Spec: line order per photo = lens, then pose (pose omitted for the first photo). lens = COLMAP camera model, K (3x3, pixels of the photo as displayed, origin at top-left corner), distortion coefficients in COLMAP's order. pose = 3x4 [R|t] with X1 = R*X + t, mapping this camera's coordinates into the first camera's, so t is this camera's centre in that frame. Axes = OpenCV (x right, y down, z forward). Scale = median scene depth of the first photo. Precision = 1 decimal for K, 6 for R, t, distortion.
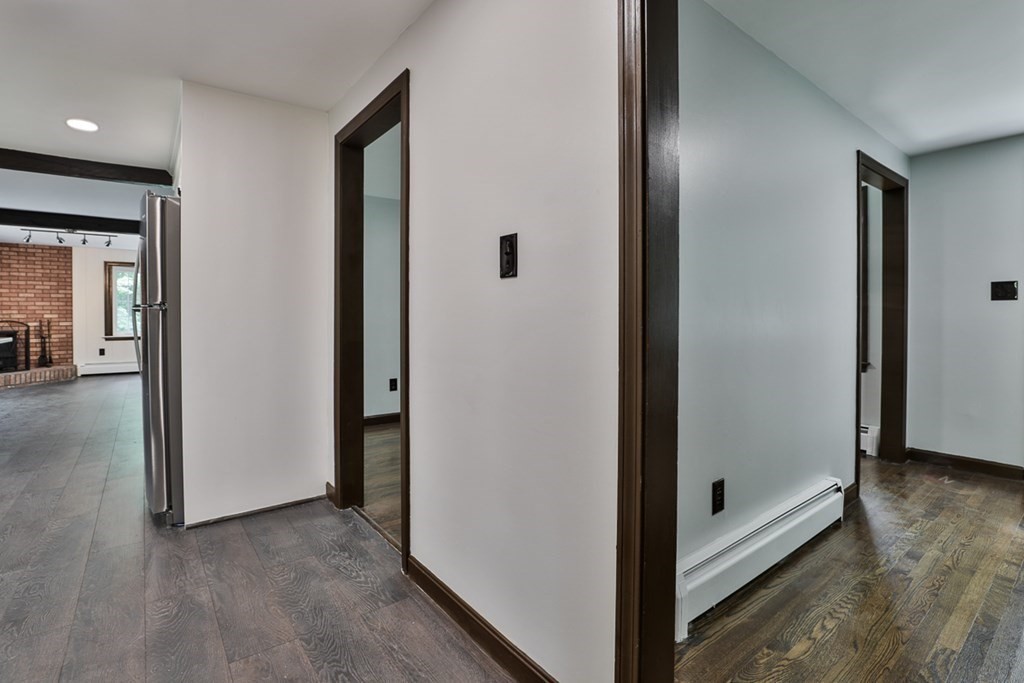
lens RADIAL K [[492.2, 0, 509.8], [0, 492.2, 319.4], [0, 0, 1]] dist [-0.020948, 0.002364]
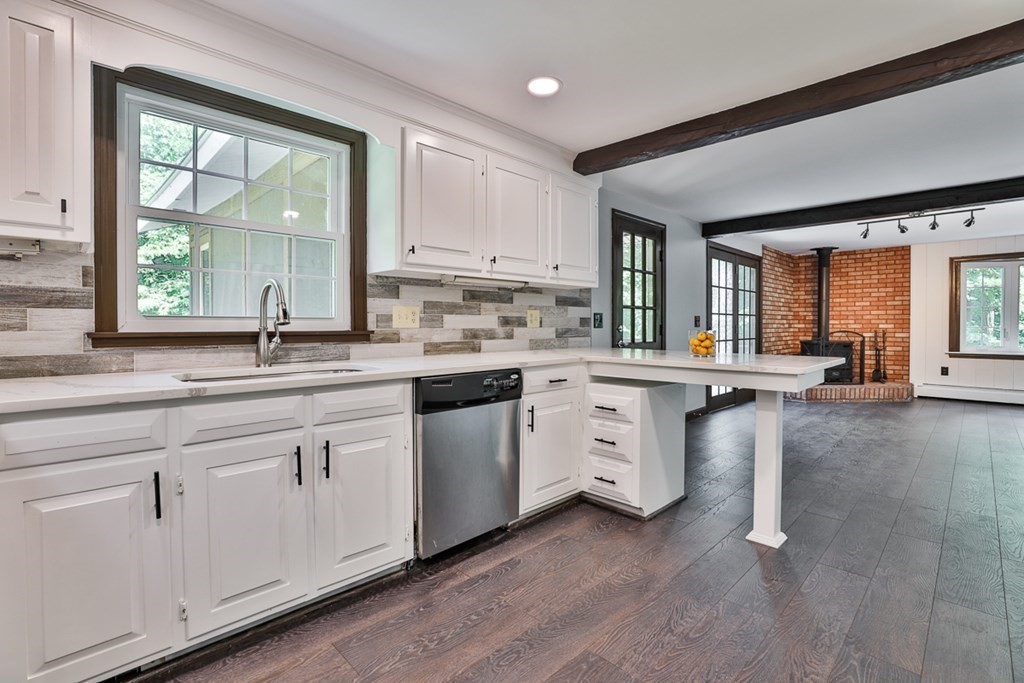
lens RADIAL K [[457.1, 0, 530.3], [0, 457.1, 330.2], [0, 0, 1]] dist [-0.018050, 0.001066]
pose [[0.152976, 0.016247, -0.988096, -0.222206], [-0.008092, 0.999852, 0.015187, -0.006590], [0.988197, 0.005672, 0.153085, 0.220811]]
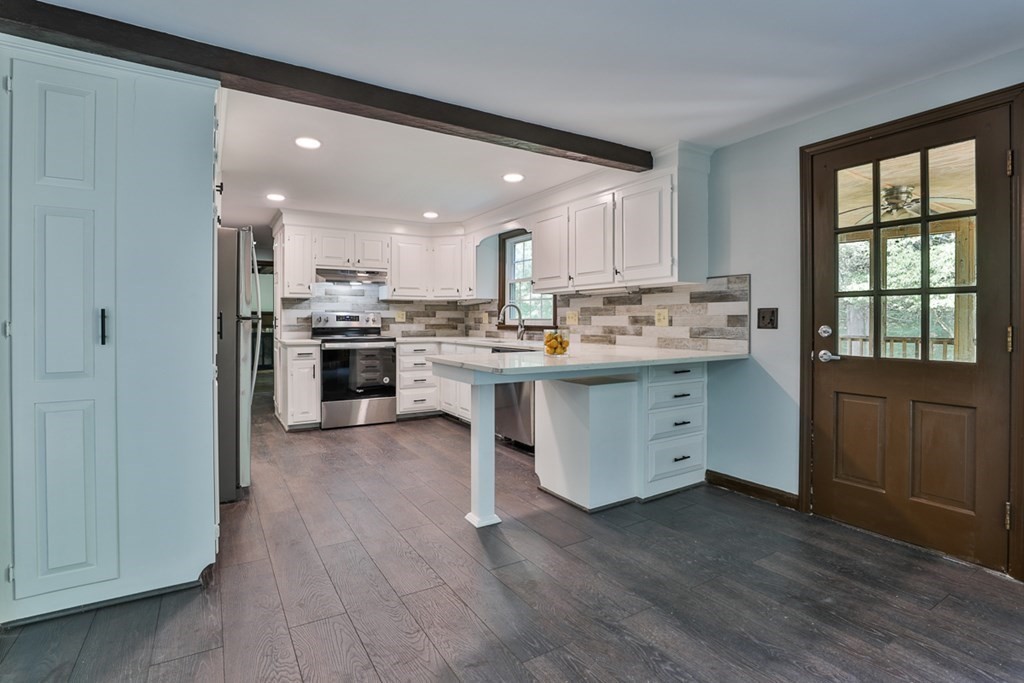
lens RADIAL K [[492.2, 0, 528.7], [0, 492.2, 321.4], [0, 0, 1]] dist [-0.020948, 0.002364]
pose [[-0.999063, 0.002162, 0.043224, -0.538546], [0.002552, 0.999957, 0.008960, -0.011839], [-0.043203, 0.009062, -0.999025, 0.770966]]
